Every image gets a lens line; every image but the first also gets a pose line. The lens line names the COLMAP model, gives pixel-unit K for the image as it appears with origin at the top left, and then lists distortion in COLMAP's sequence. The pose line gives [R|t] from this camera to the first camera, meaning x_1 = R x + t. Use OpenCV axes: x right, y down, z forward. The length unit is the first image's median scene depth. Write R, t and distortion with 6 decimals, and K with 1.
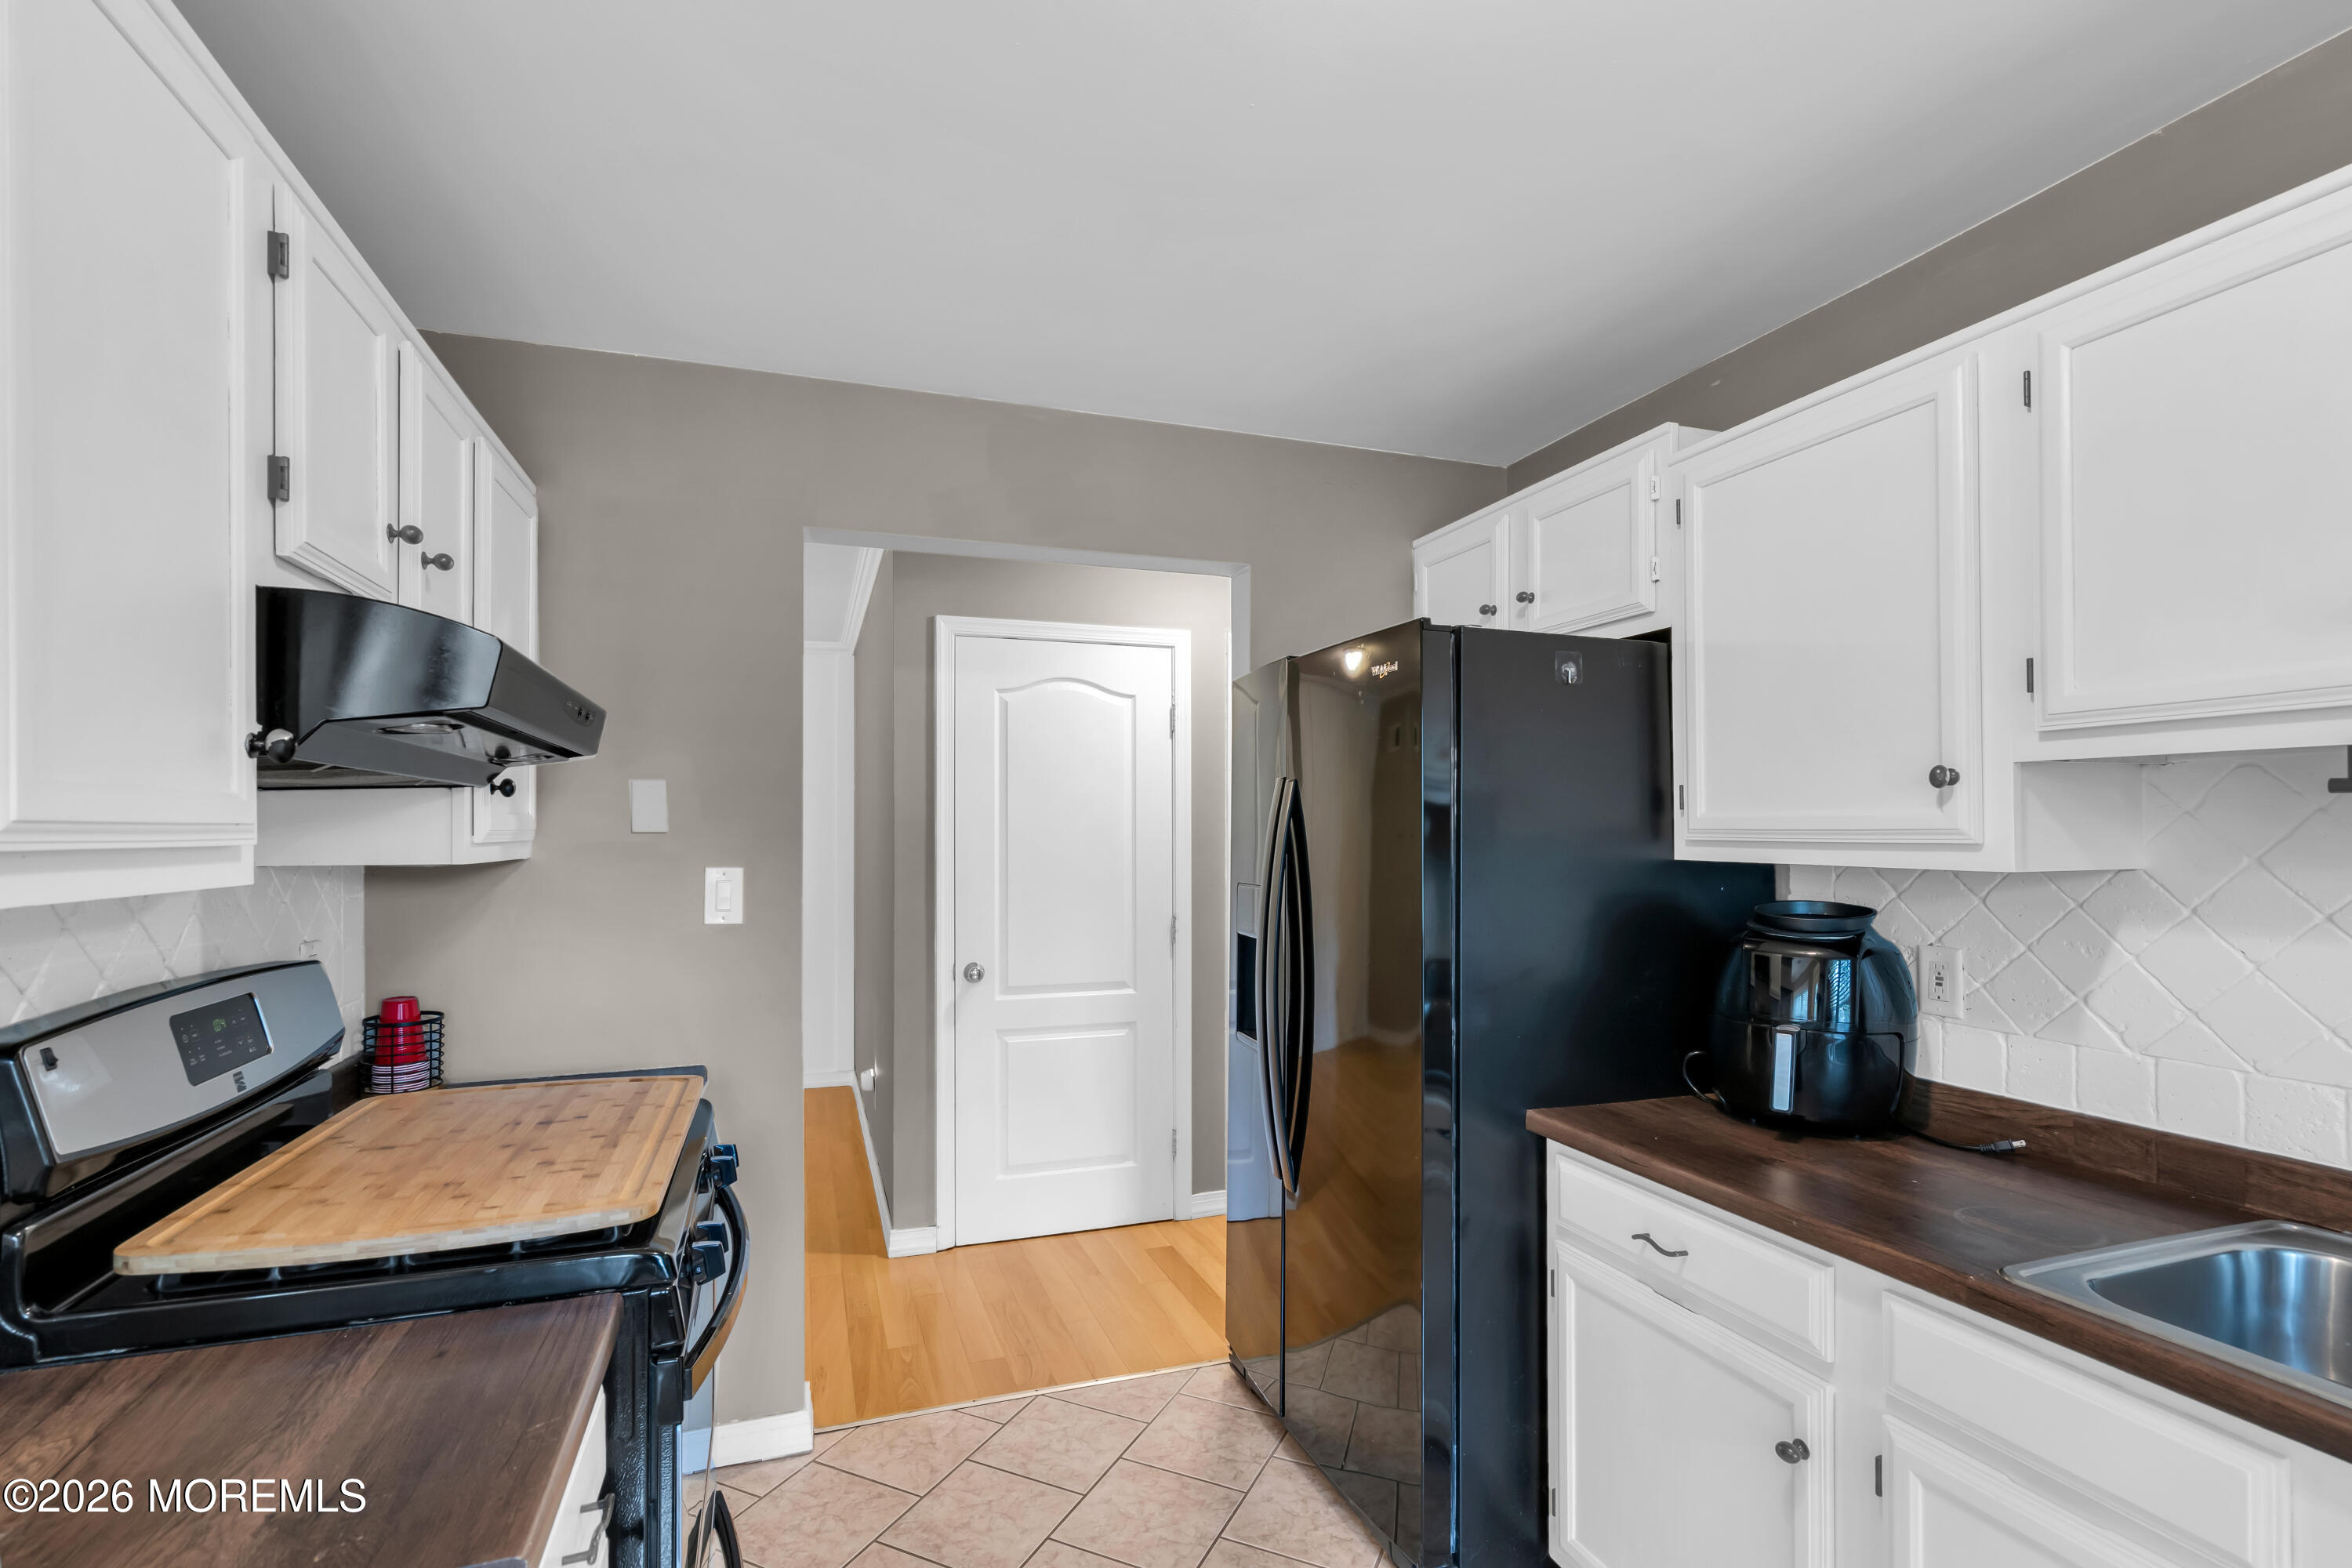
lens RADIAL K [[1079.5, 0, 1149.9], [0, 1079.5, 822.3], [0, 0, 1]] dist [-0.002057, 0.000470]
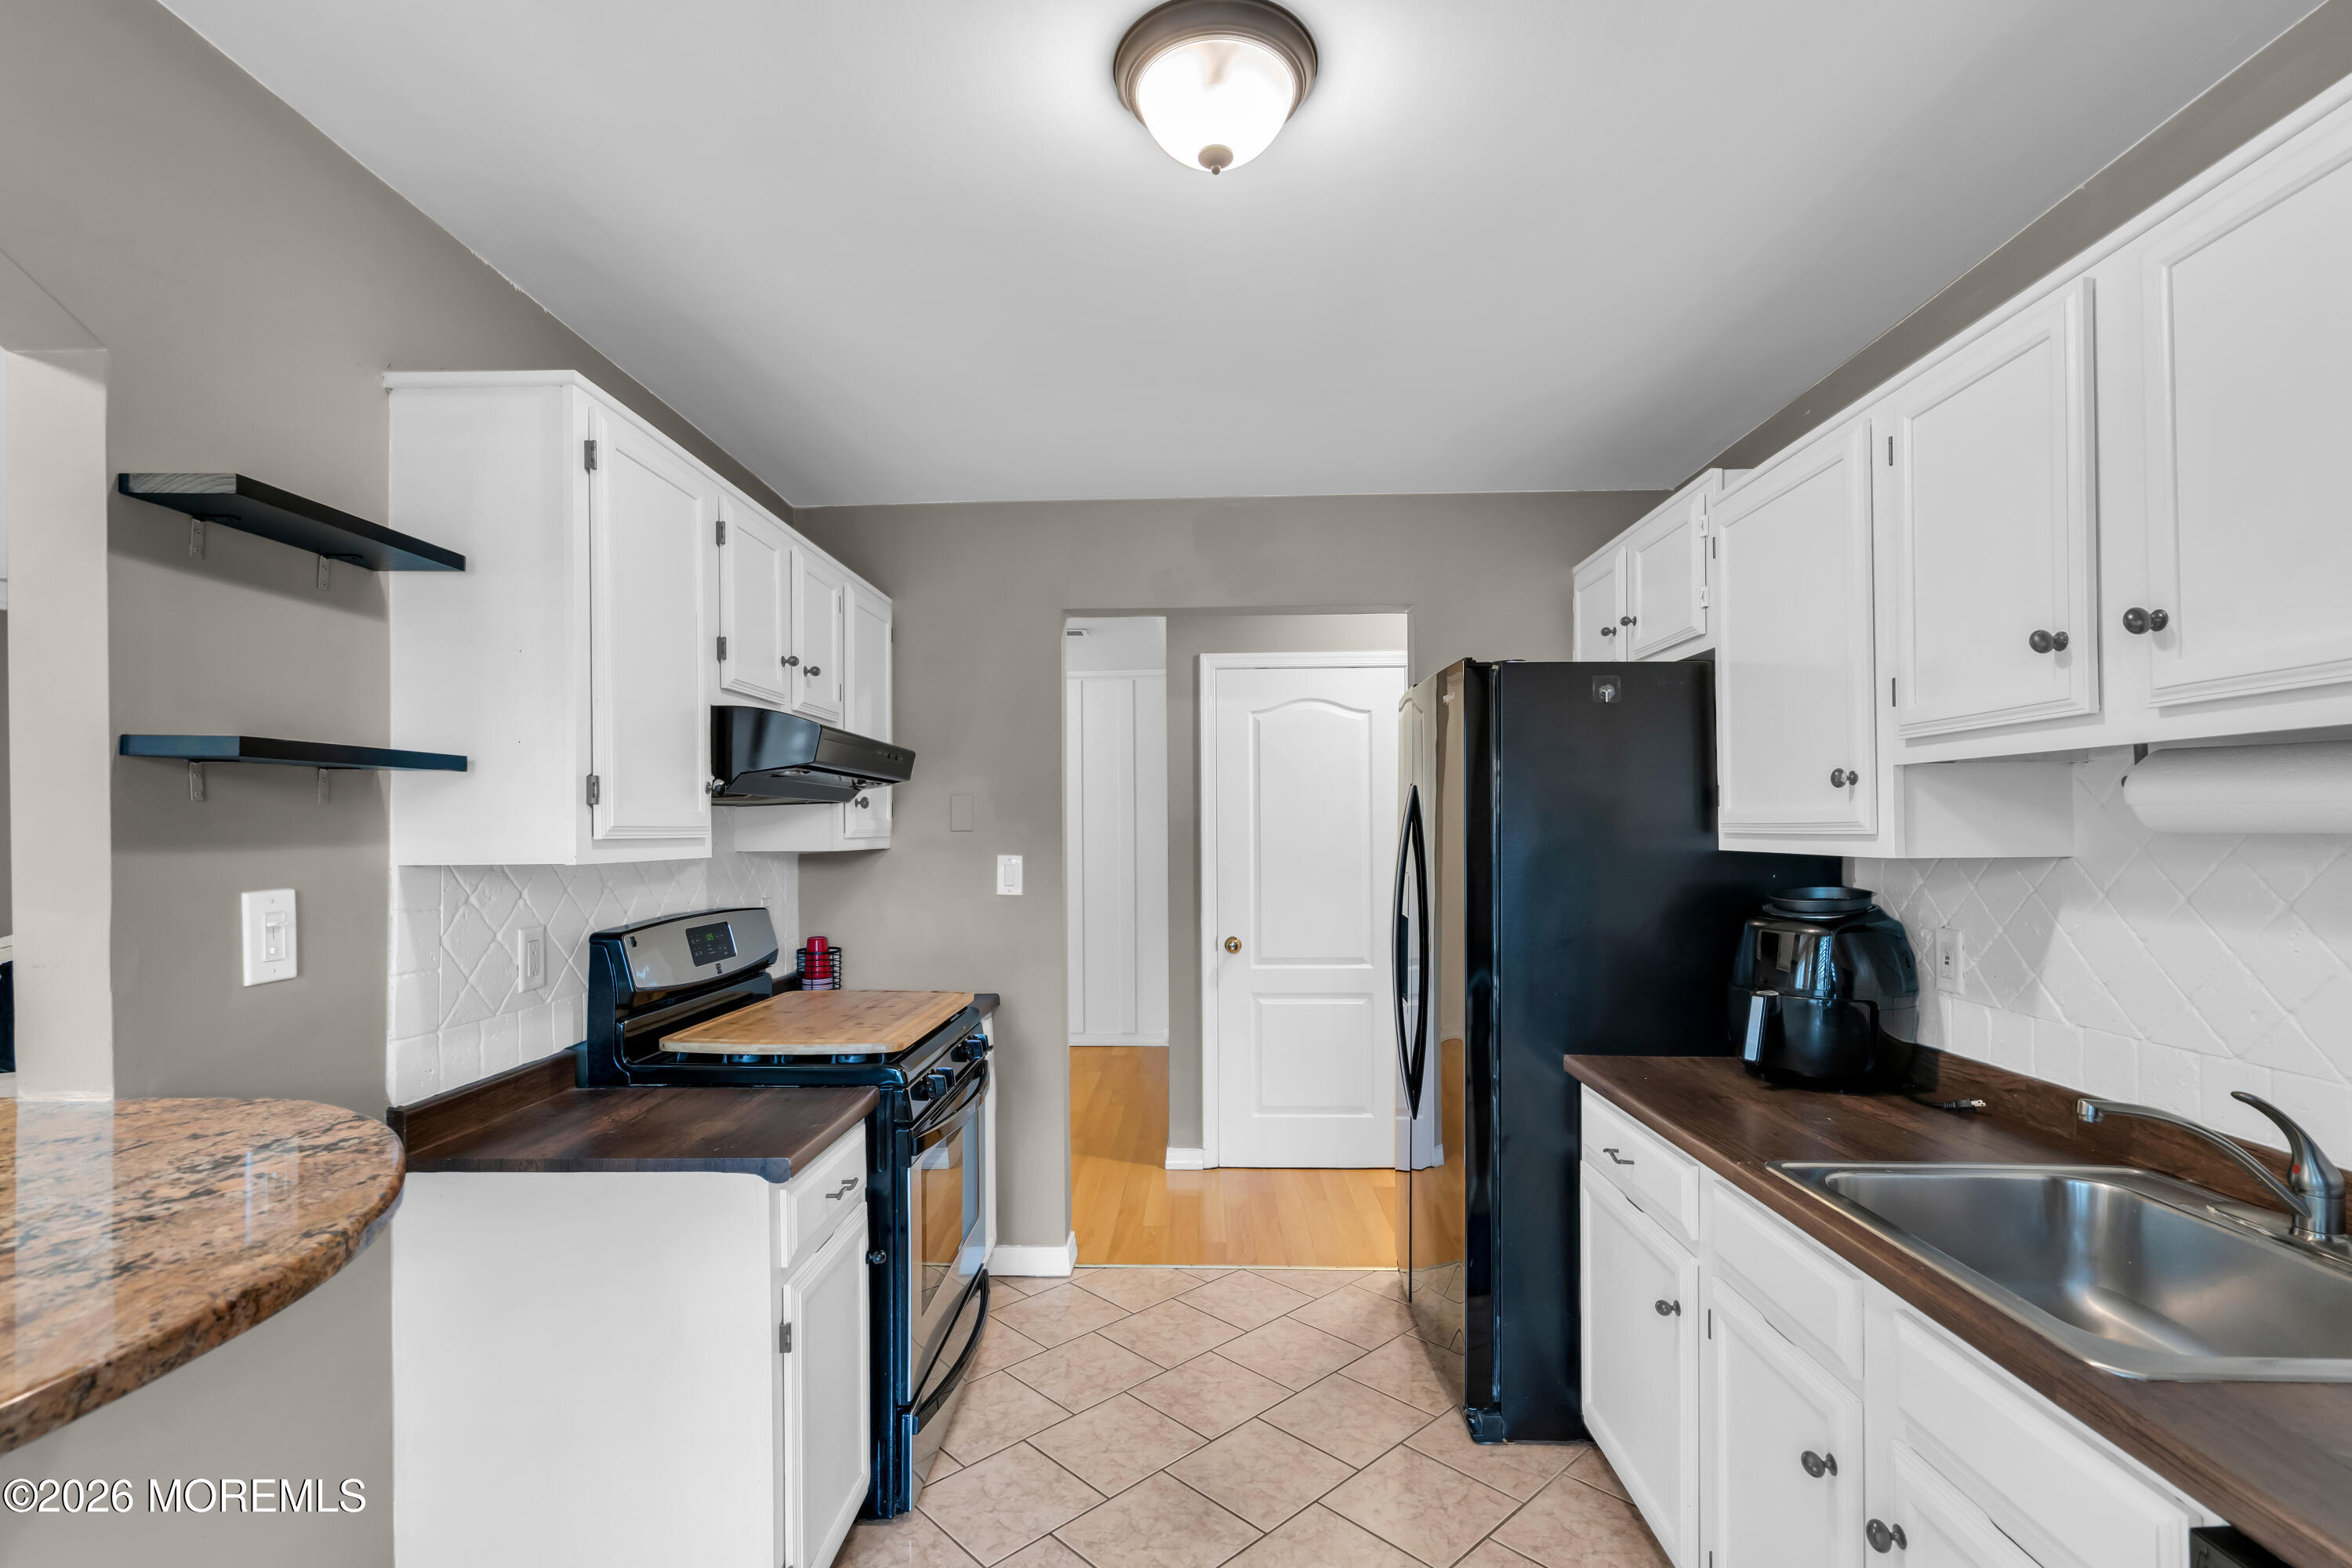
lens RADIAL K [[1079.5, 0, 1145.5], [0, 1079.5, 822.2], [0, 0, 1]] dist [-0.002057, 0.000470]
pose [[0.928721, -0.007938, -0.370694, 0.375814], [0.008660, 0.999962, 0.000285, -0.000440], [0.370678, -0.003474, 0.928755, -0.317260]]
